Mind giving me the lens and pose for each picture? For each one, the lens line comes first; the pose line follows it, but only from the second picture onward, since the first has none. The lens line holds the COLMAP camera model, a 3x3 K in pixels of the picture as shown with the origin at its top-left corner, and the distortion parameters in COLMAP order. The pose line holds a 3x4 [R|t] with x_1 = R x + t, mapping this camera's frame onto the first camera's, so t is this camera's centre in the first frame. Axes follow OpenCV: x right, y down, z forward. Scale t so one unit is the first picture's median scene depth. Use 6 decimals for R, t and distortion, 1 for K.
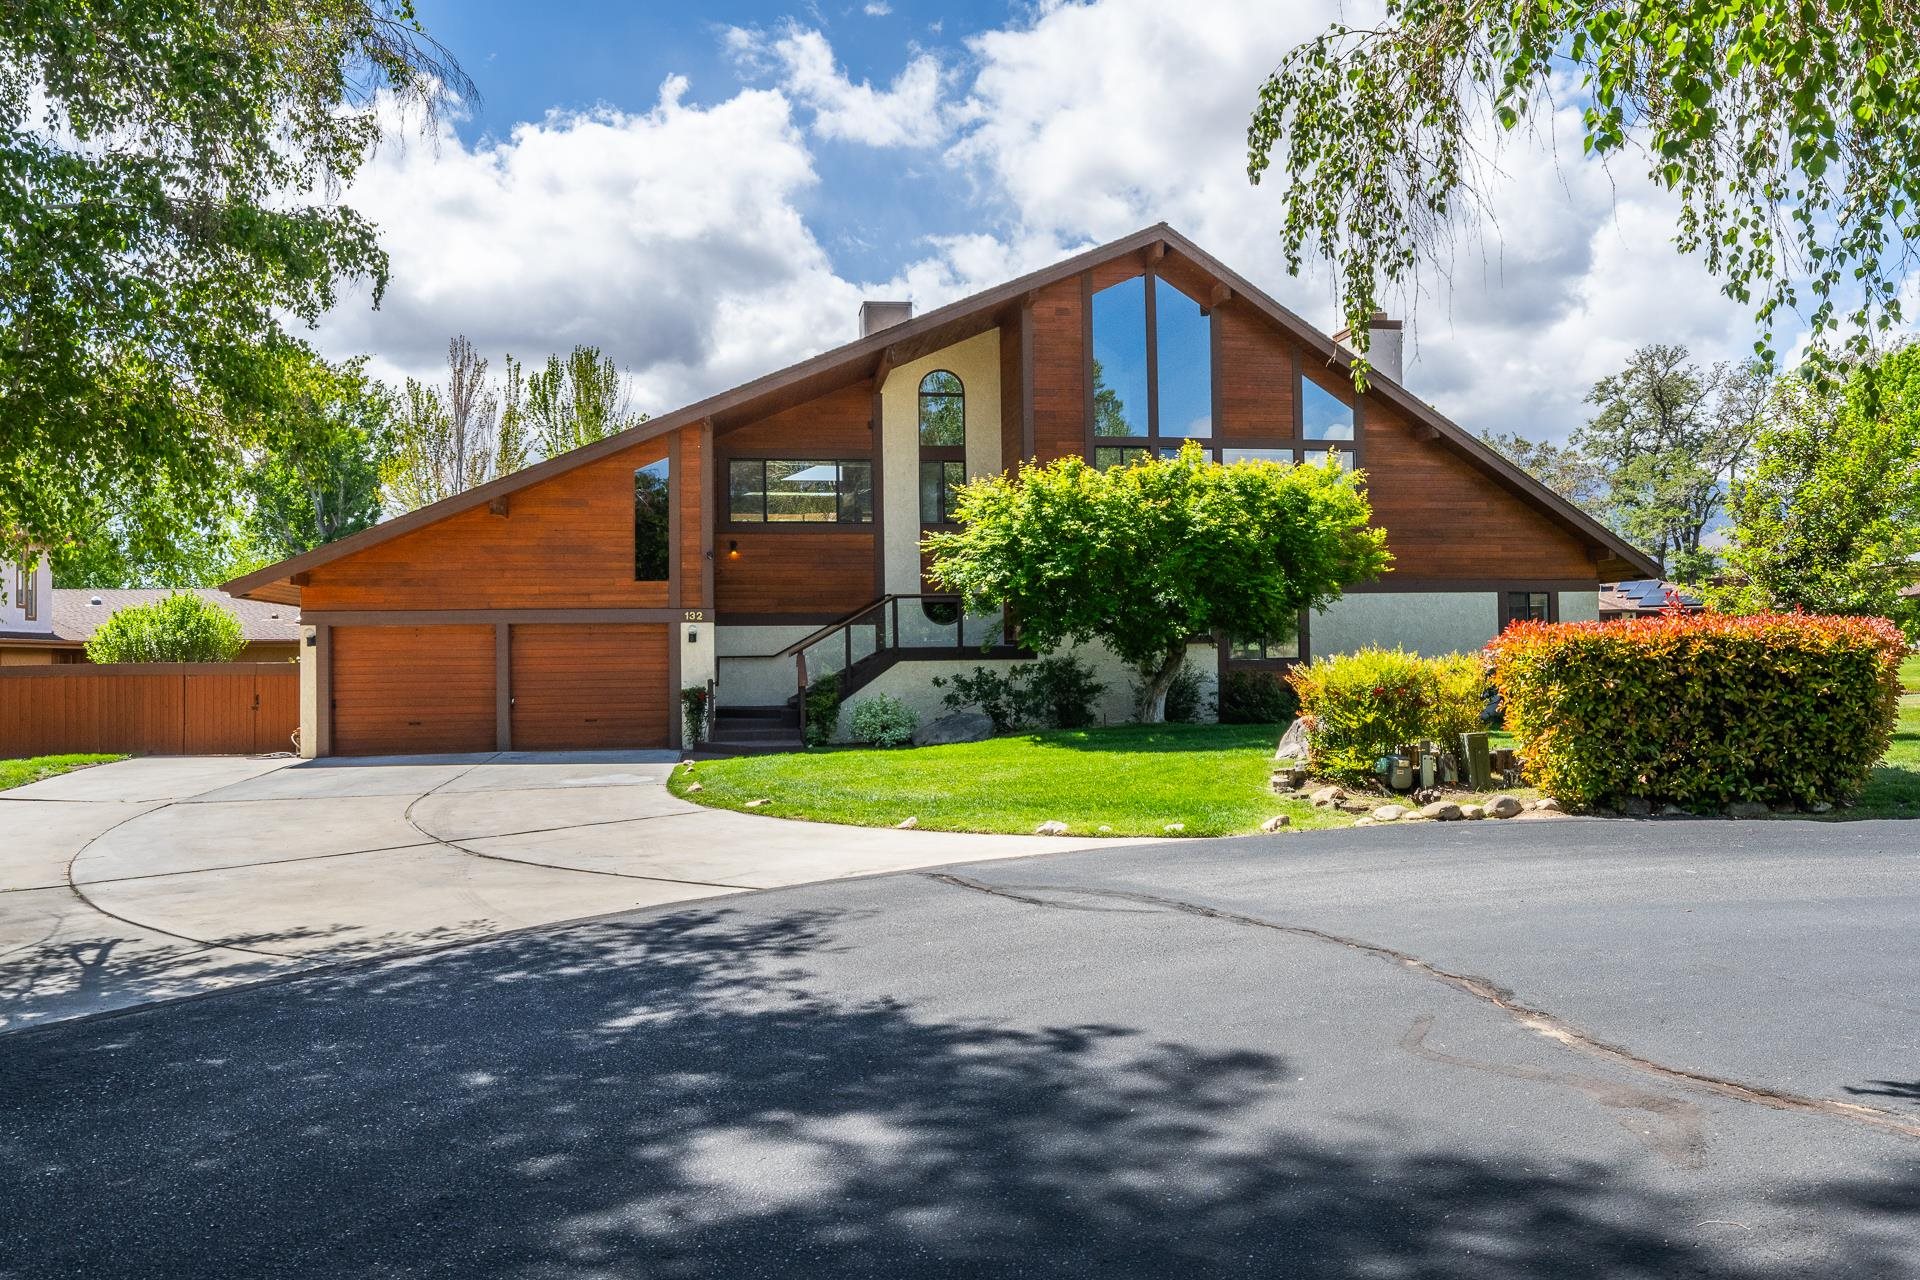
lens RADIAL K [[1349.8, 0, 963.3], [0, 1349.8, 643.4], [0, 0, 1]] dist [0.013501, 0.002903]
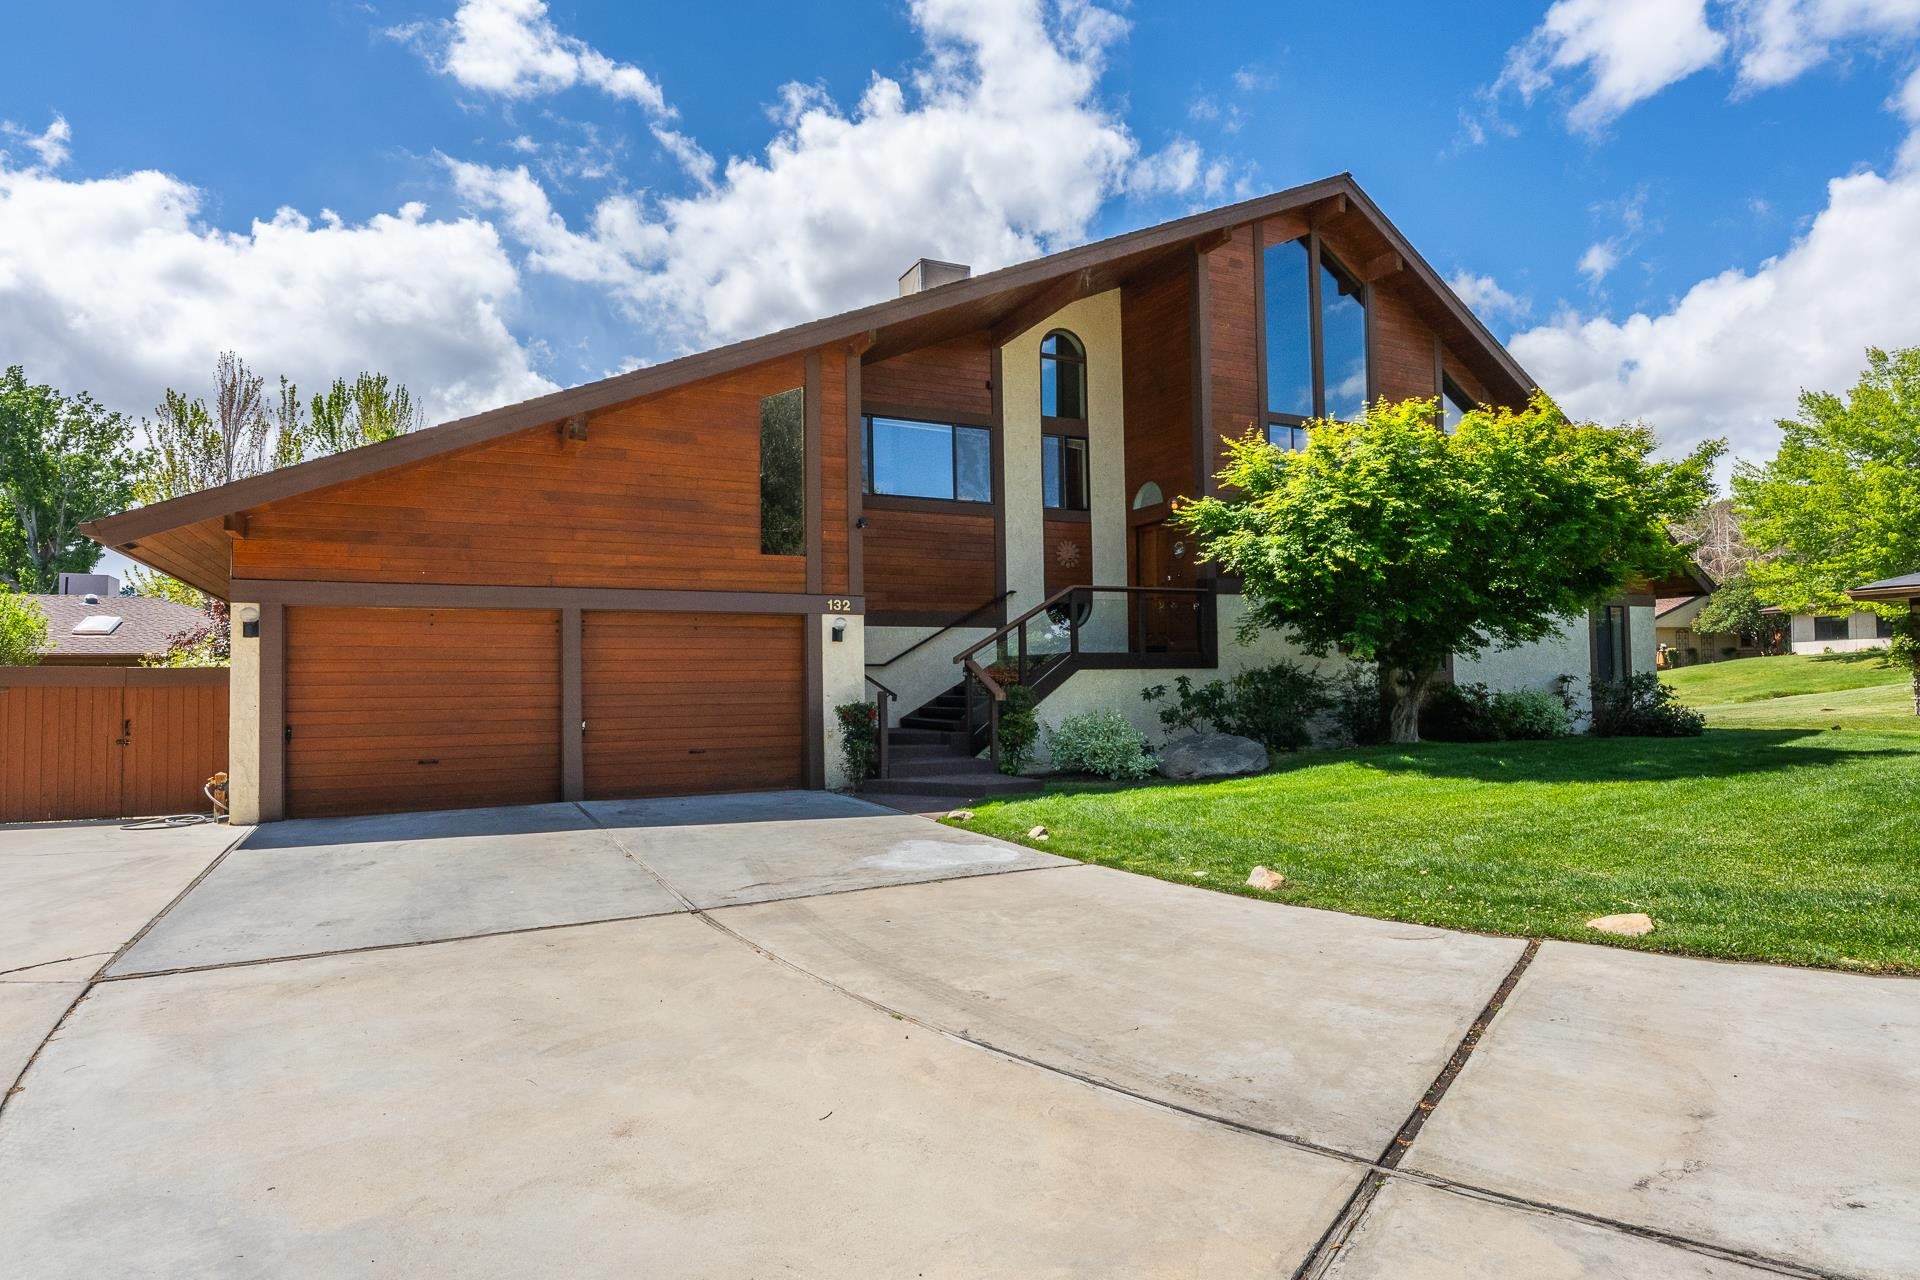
lens RADIAL K [[1012.2, 0, 925.9], [0, 1012.2, 671.7], [0, 0, 1]] dist [-0.000623, -0.001574]
pose [[0.955725, 0.004091, 0.294234, -0.315174], [-0.002489, 0.999980, -0.005818, 0.018488], [-0.294252, 0.004828, 0.955716, 0.464897]]
